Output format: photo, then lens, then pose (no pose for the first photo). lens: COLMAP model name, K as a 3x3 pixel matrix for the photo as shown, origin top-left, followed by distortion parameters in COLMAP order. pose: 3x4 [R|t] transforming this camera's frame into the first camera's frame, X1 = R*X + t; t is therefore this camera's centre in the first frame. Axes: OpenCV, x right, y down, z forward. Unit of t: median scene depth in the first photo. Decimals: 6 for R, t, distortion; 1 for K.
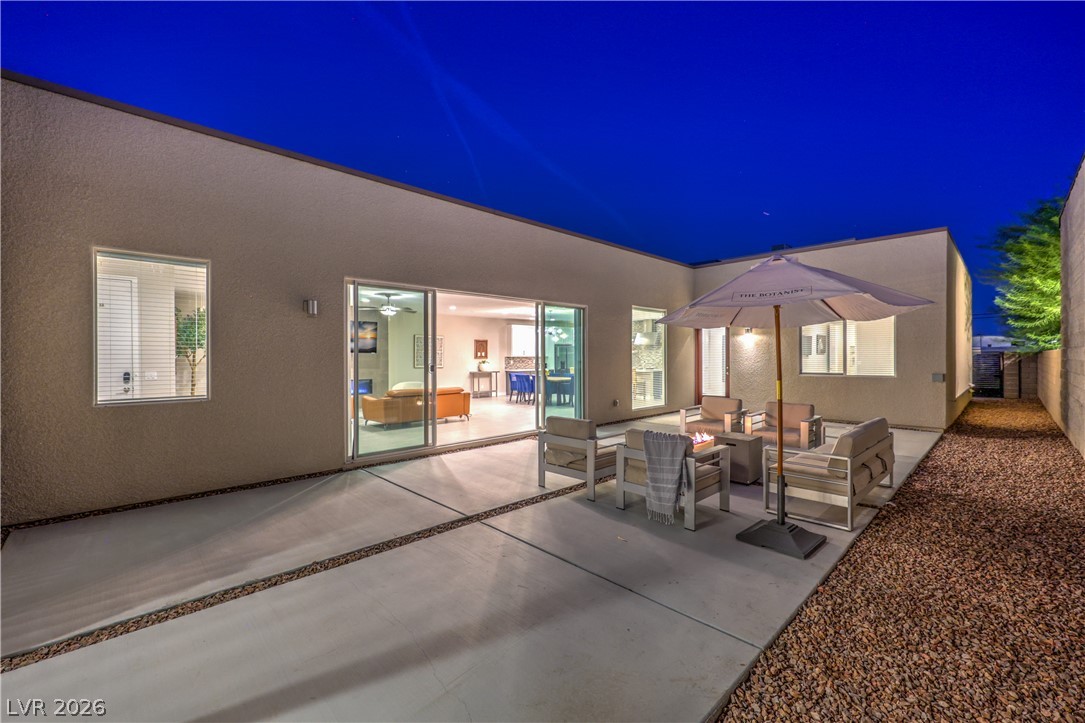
lens RADIAL K [[457.7, 0, 546.3], [0, 457.7, 361.3], [0, 0, 1]] dist [0.001974, 0.000342]
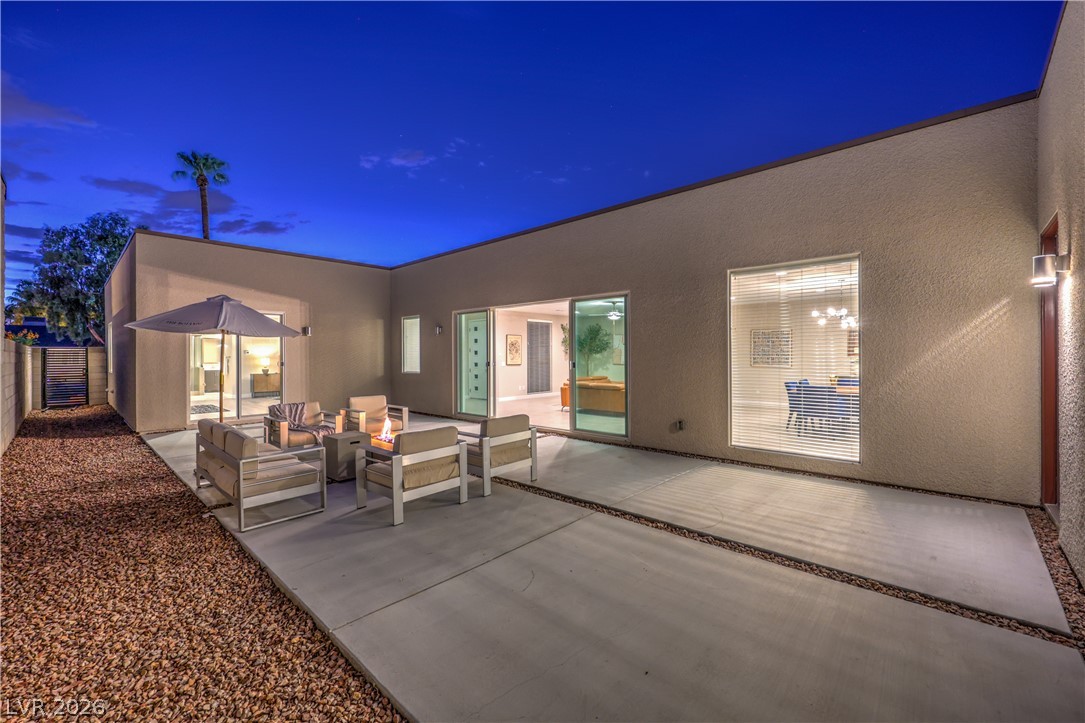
lens RADIAL K [[436.1, 0, 536.4], [0, 436.1, 358.7], [0, 0, 1]] dist [-0.003664, -0.000321]
pose [[0.045556, 0.013939, -0.998865, 0.770254], [-0.001355, 0.999903, 0.013892, -0.014565], [0.998961, 0.000720, 0.045570, 0.750006]]
